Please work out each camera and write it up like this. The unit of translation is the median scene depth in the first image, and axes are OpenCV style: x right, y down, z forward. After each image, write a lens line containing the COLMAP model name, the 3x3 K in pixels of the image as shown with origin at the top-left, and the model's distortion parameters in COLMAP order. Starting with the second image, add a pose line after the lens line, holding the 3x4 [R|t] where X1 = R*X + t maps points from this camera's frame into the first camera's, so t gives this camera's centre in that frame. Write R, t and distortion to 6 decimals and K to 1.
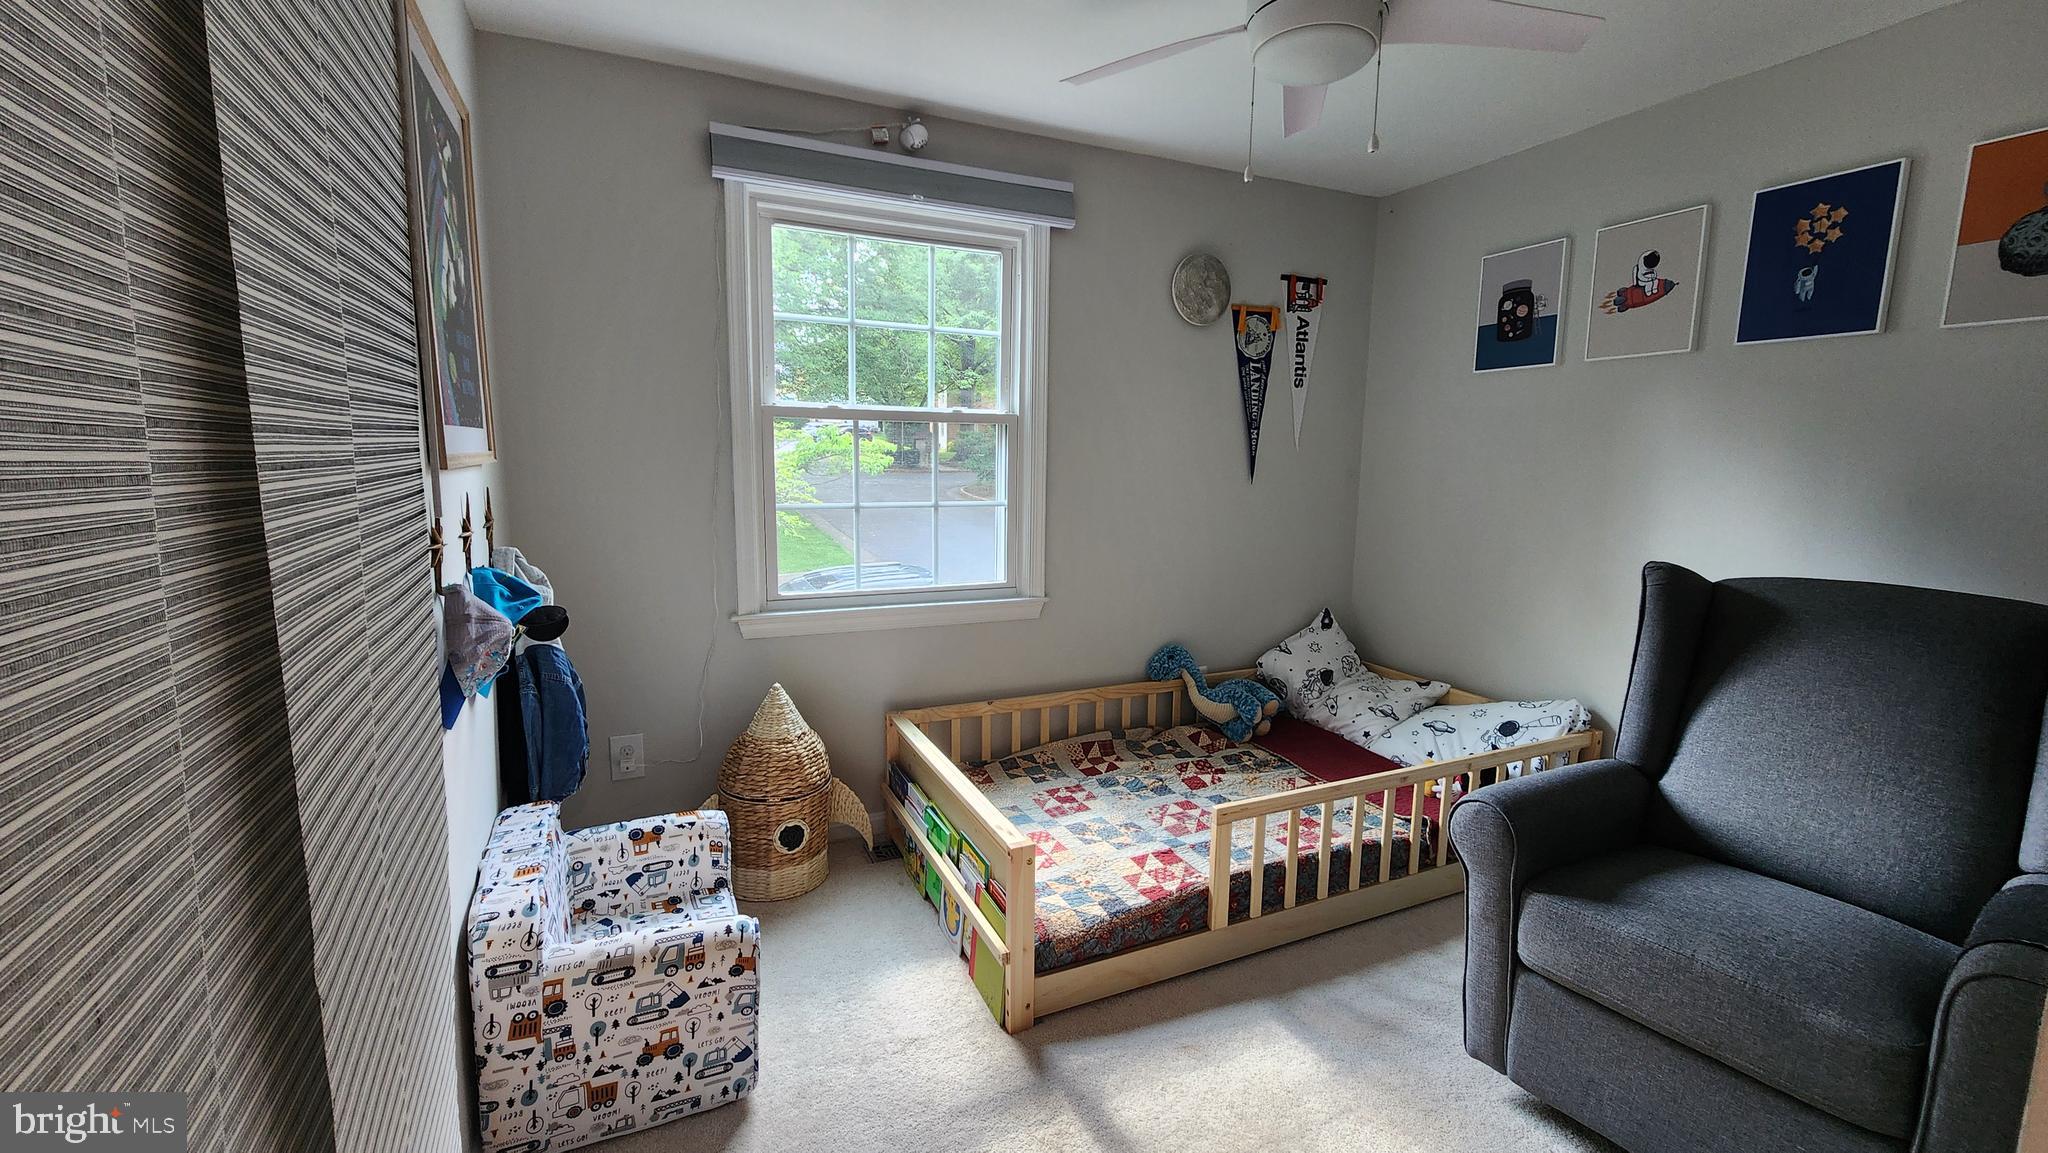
lens RADIAL K [[843.7, 0, 1029.7], [0, 843.7, 570.4], [0, 0, 1]] dist [0.000993, 0.000131]
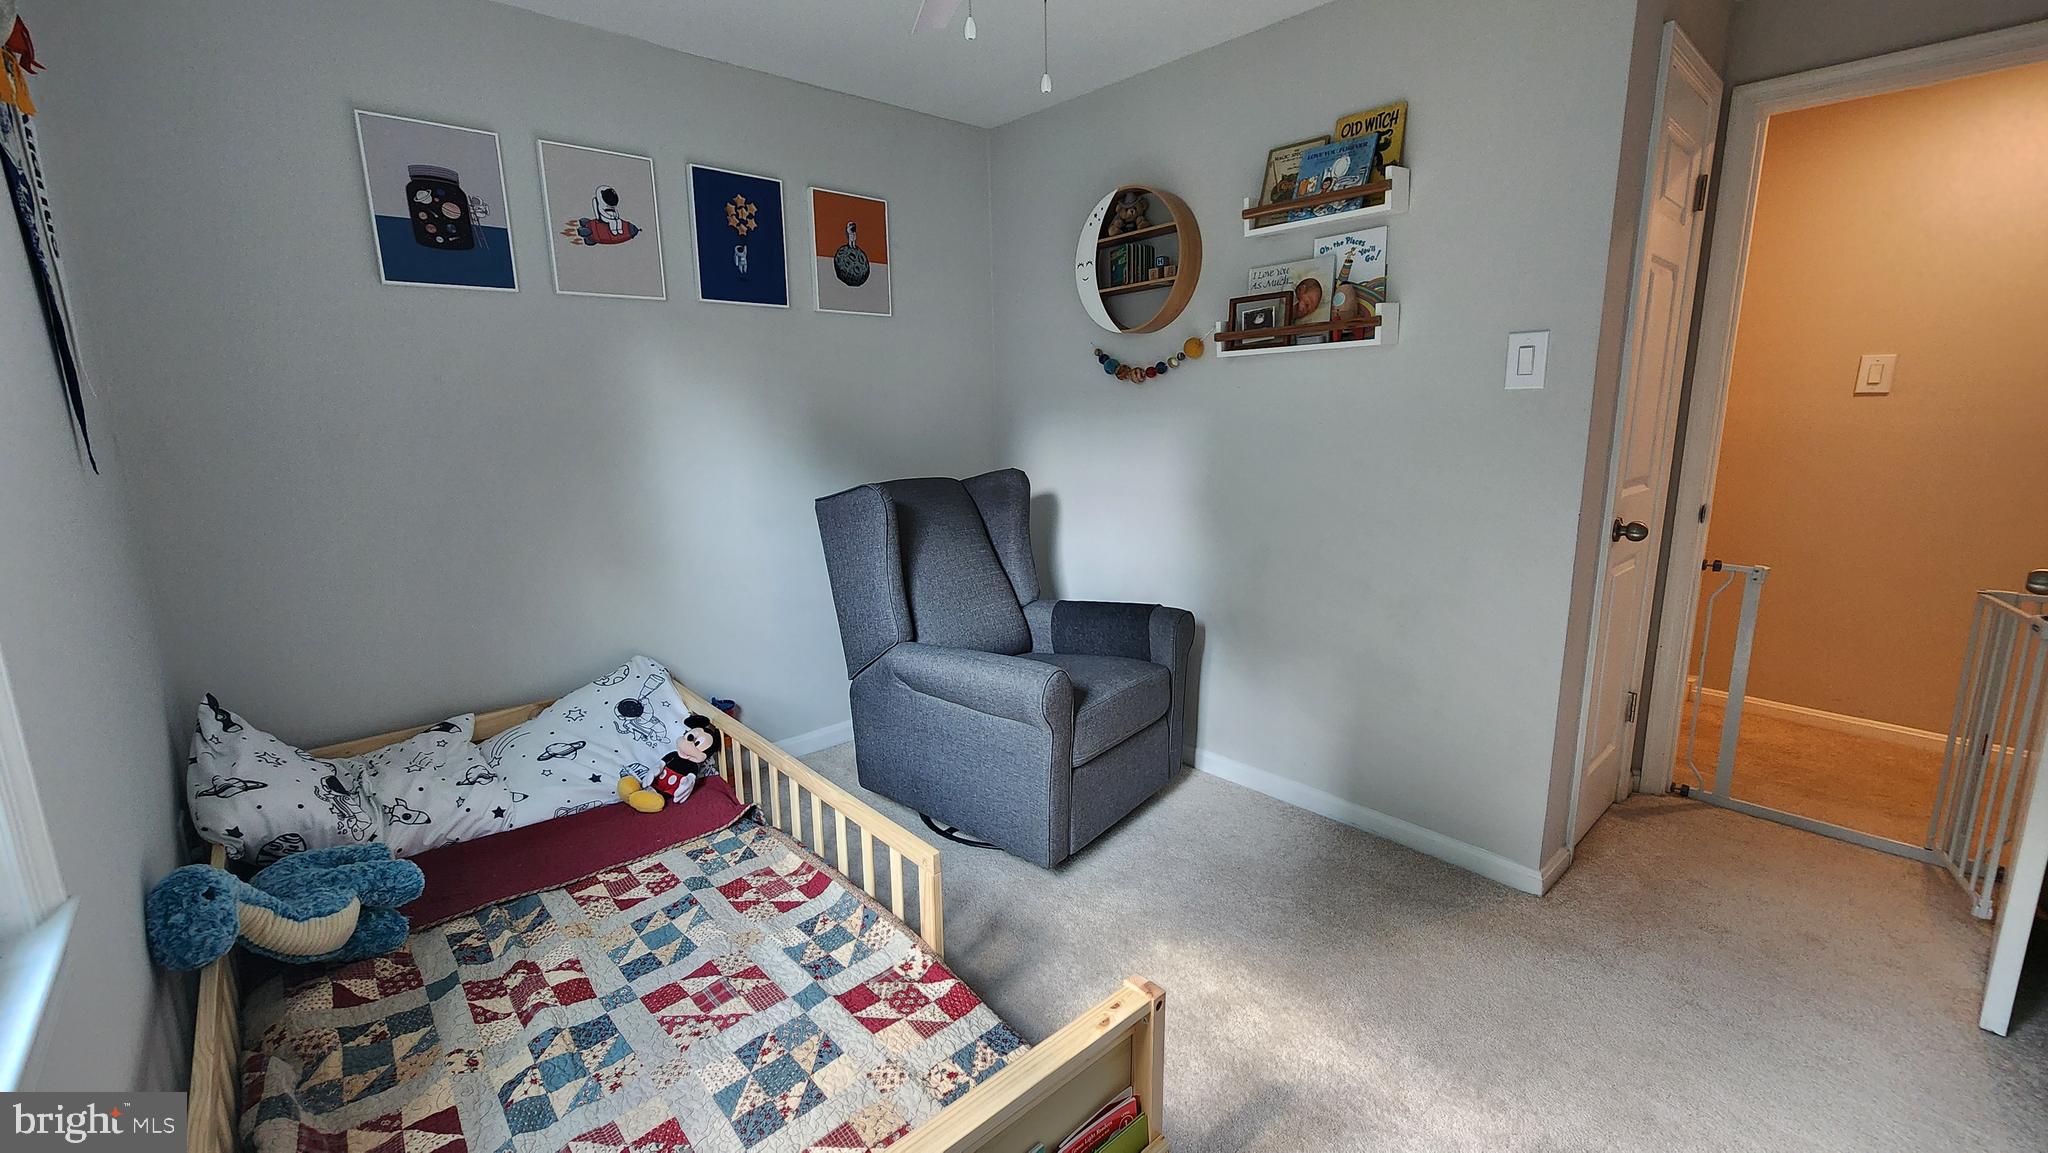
lens RADIAL K [[843.7, 0, 1029.7], [0, 843.7, 570.4], [0, 0, 1]] dist [0.000993, 0.000131]
pose [[-0.295173, -0.196952, 0.934924, -0.384376], [0.138354, 0.959399, 0.245789, -0.120634], [-0.945374, 0.201901, -0.255939, 0.837484]]
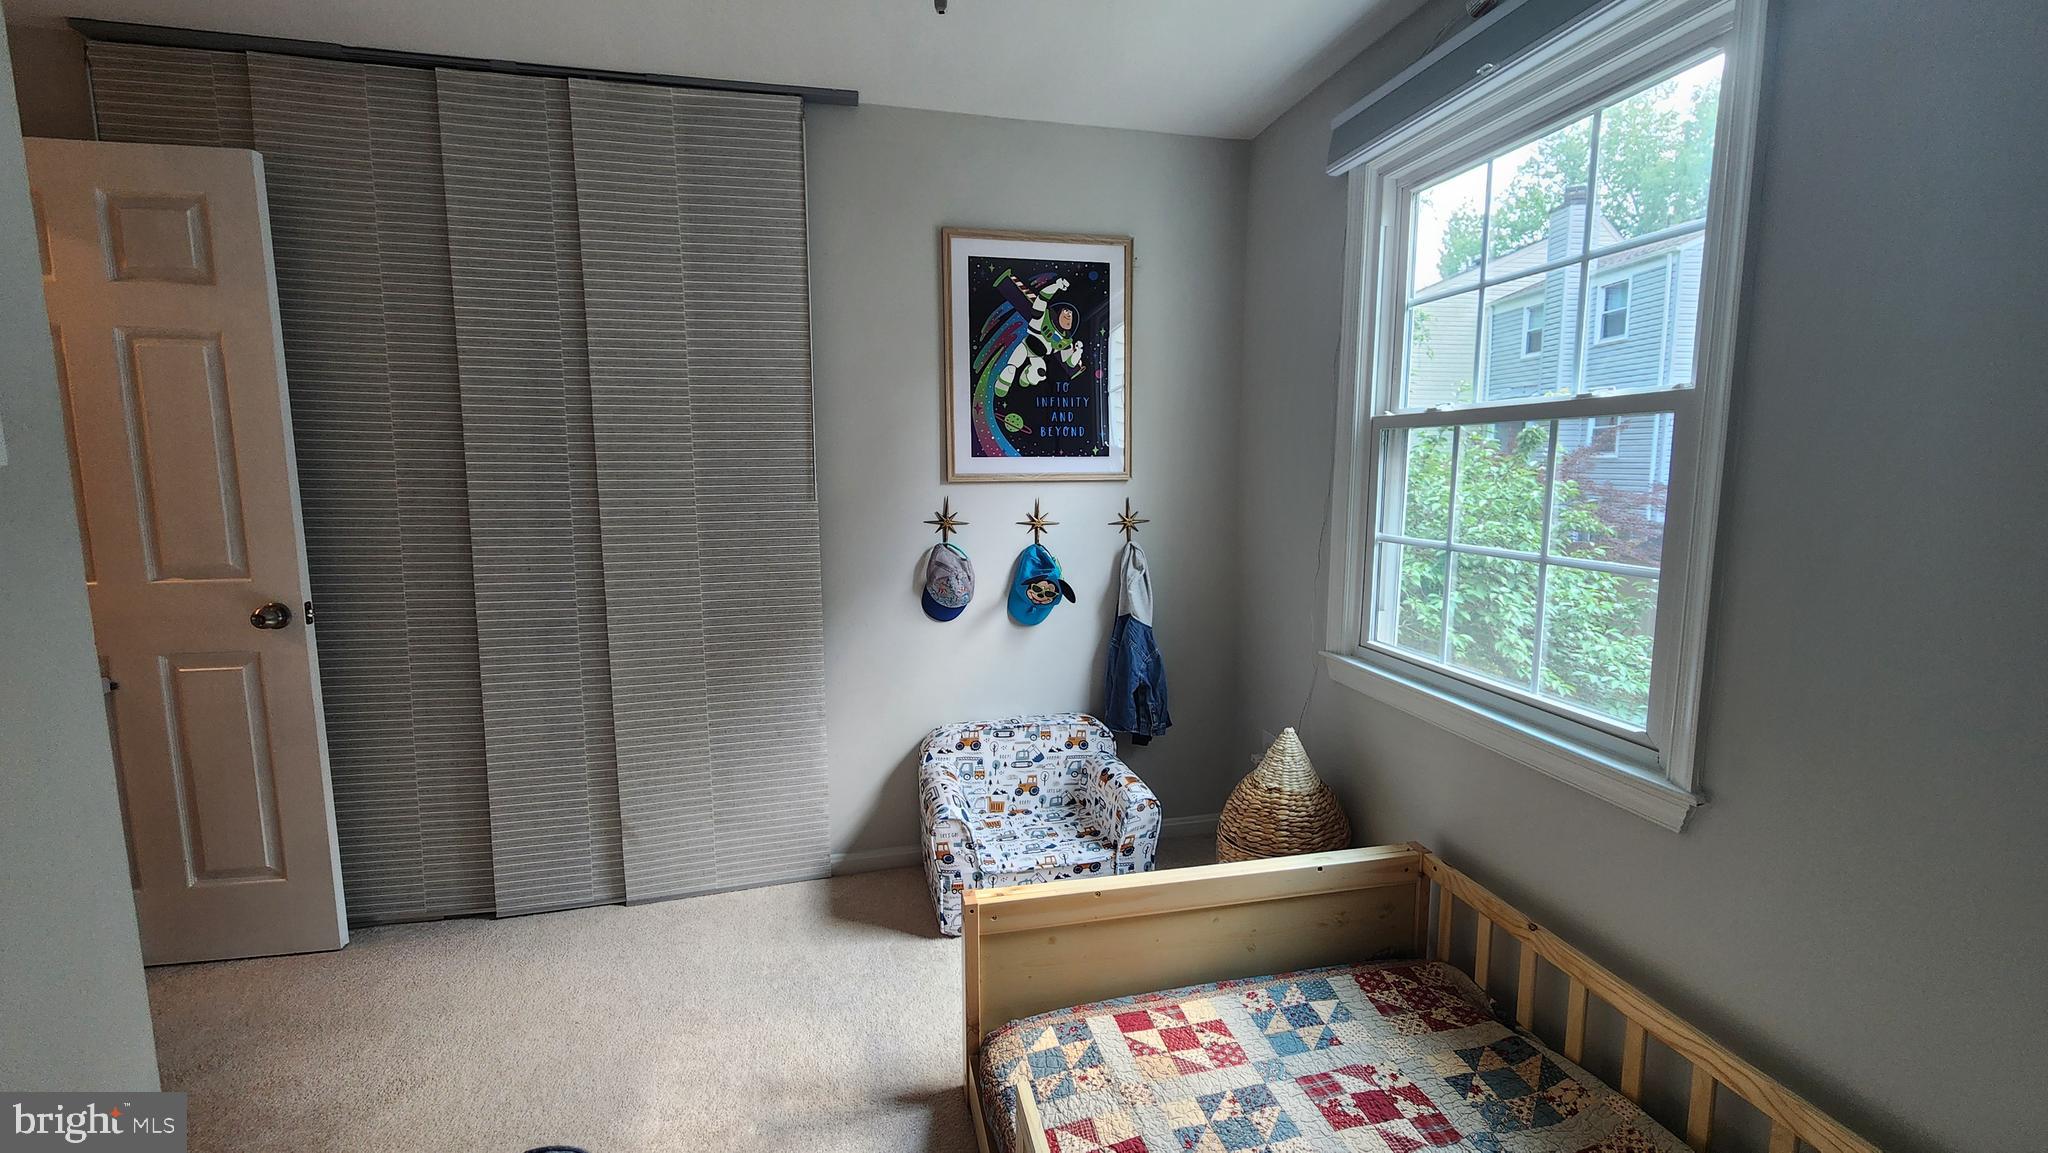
lens RADIAL K [[843.7, 0, 1029.7], [0, 843.7, 570.4], [0, 0, 1]] dist [0.000993, 0.000131]
pose [[-0.209334, 0.112048, -0.971403, 0.581050], [-0.135395, 0.980523, 0.142277, -0.114290], [0.968425, 0.161307, -0.190086, 0.830415]]
